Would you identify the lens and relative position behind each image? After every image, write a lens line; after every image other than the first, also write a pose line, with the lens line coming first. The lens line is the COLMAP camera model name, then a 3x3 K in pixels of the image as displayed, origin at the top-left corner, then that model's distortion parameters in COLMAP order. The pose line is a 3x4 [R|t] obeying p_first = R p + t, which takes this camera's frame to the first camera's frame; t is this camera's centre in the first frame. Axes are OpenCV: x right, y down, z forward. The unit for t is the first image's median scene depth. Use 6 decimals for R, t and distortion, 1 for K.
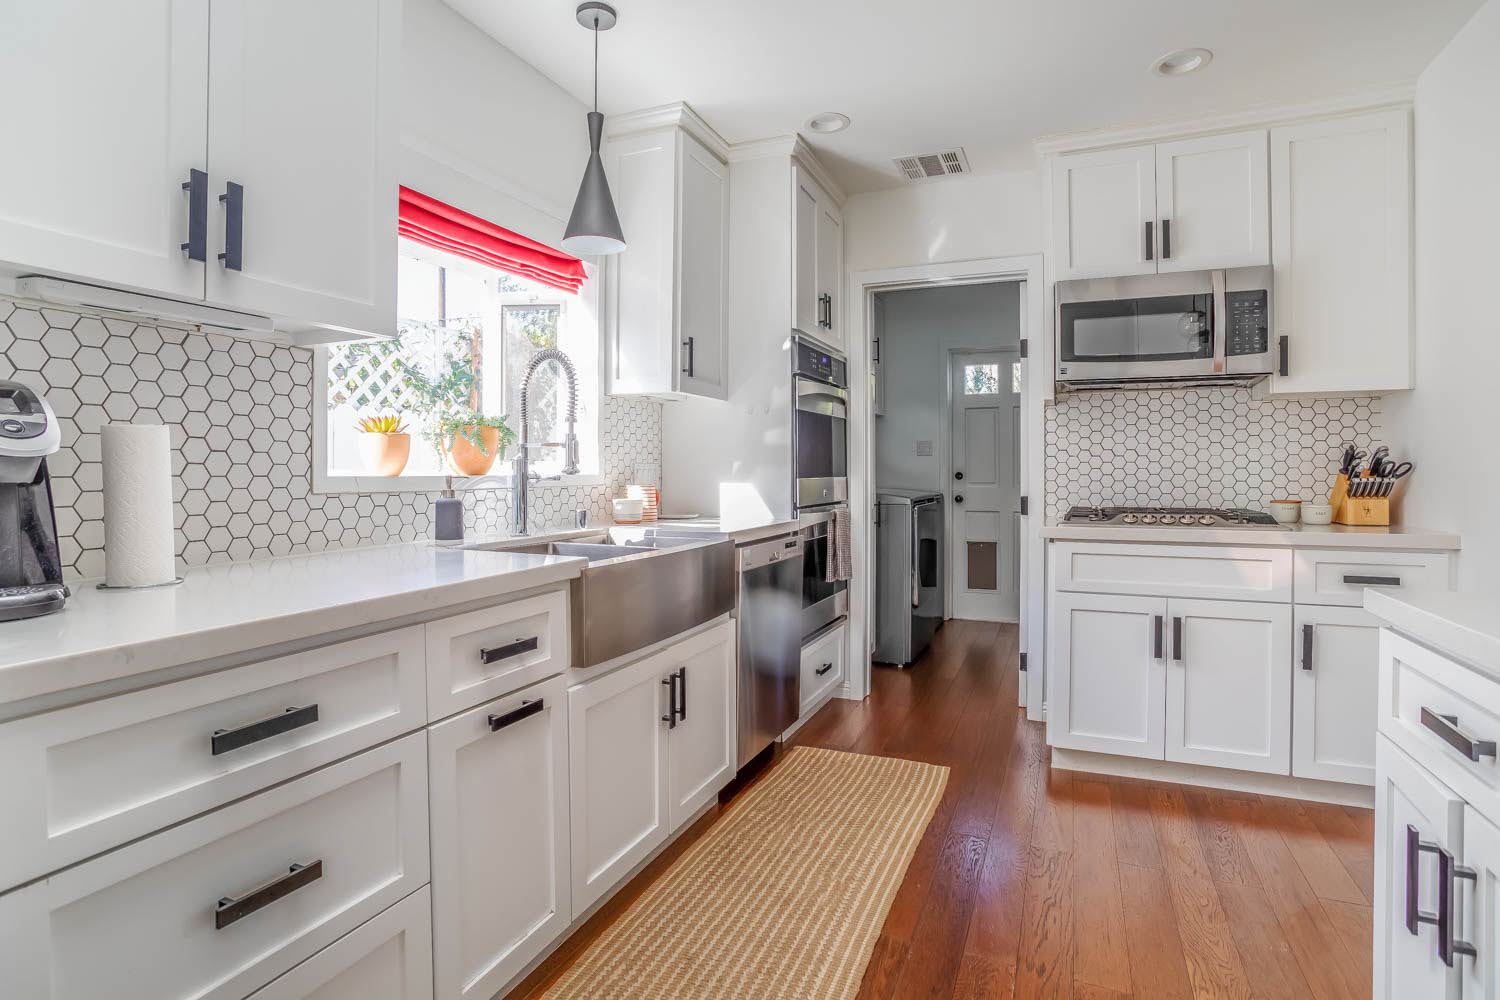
lens RADIAL K [[762.4, 0, 754.1], [0, 762.4, 458.5], [0, 0, 1]] dist [-0.053811, 0.000238]
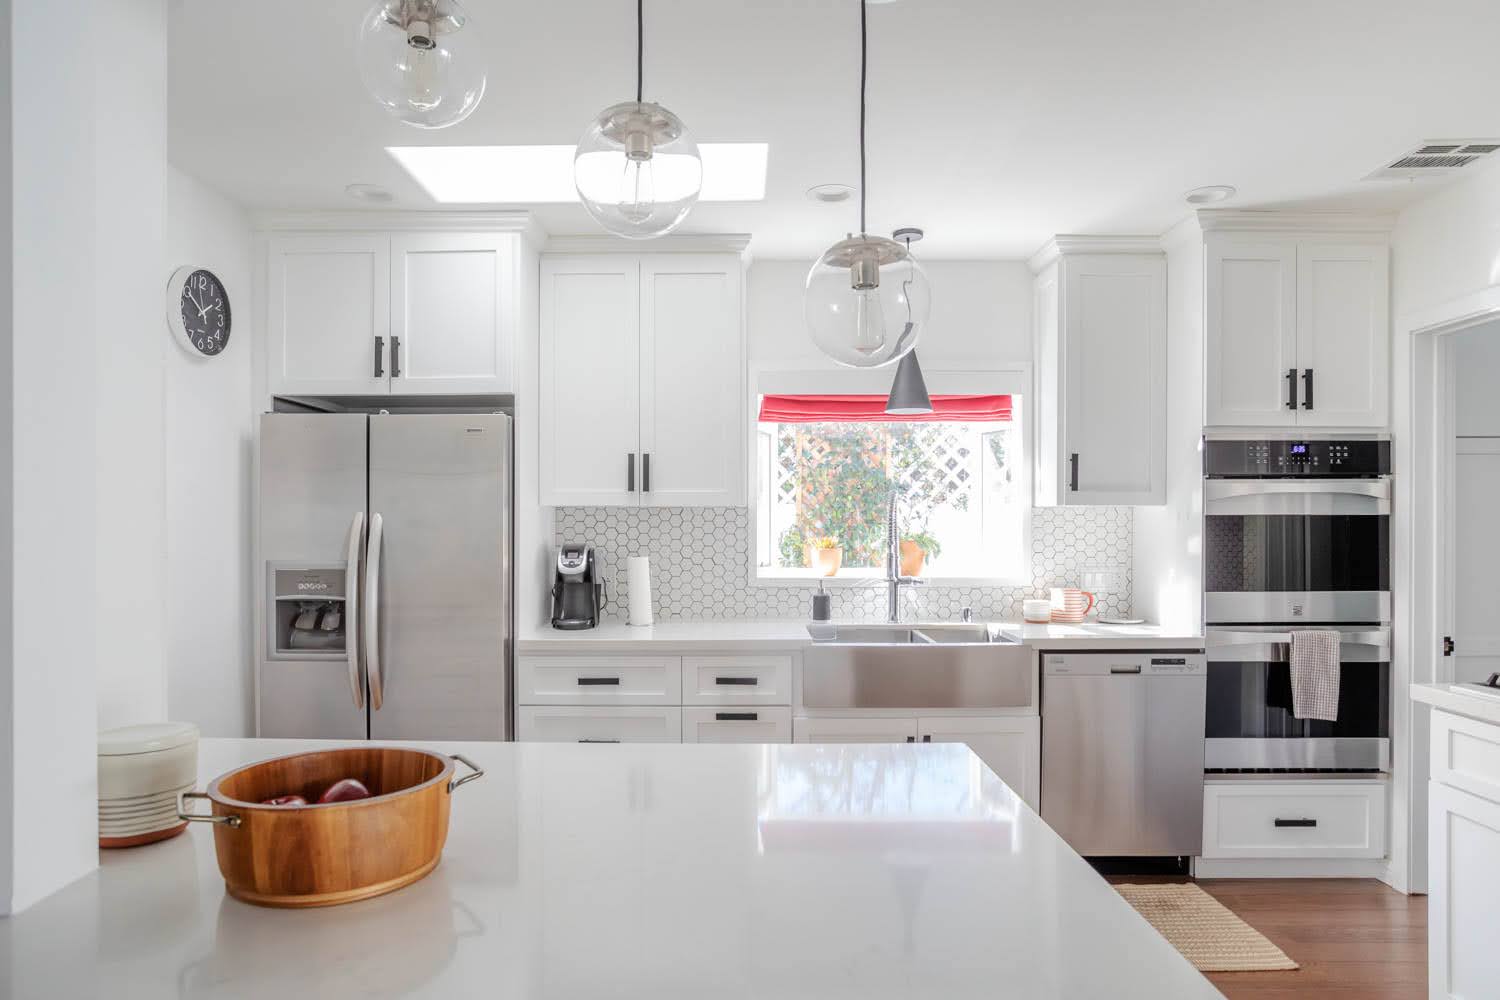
lens RADIAL K [[922.6, 0, 748.2], [0, 922.6, 513.9], [0, 0, 1]] dist [0.002523, 0.001970]
pose [[0.382657, -0.005766, -0.923873, 1.402629], [0.014817, 0.999890, -0.000103, -0.122788], [0.923772, -0.013649, 0.382700, 0.130159]]
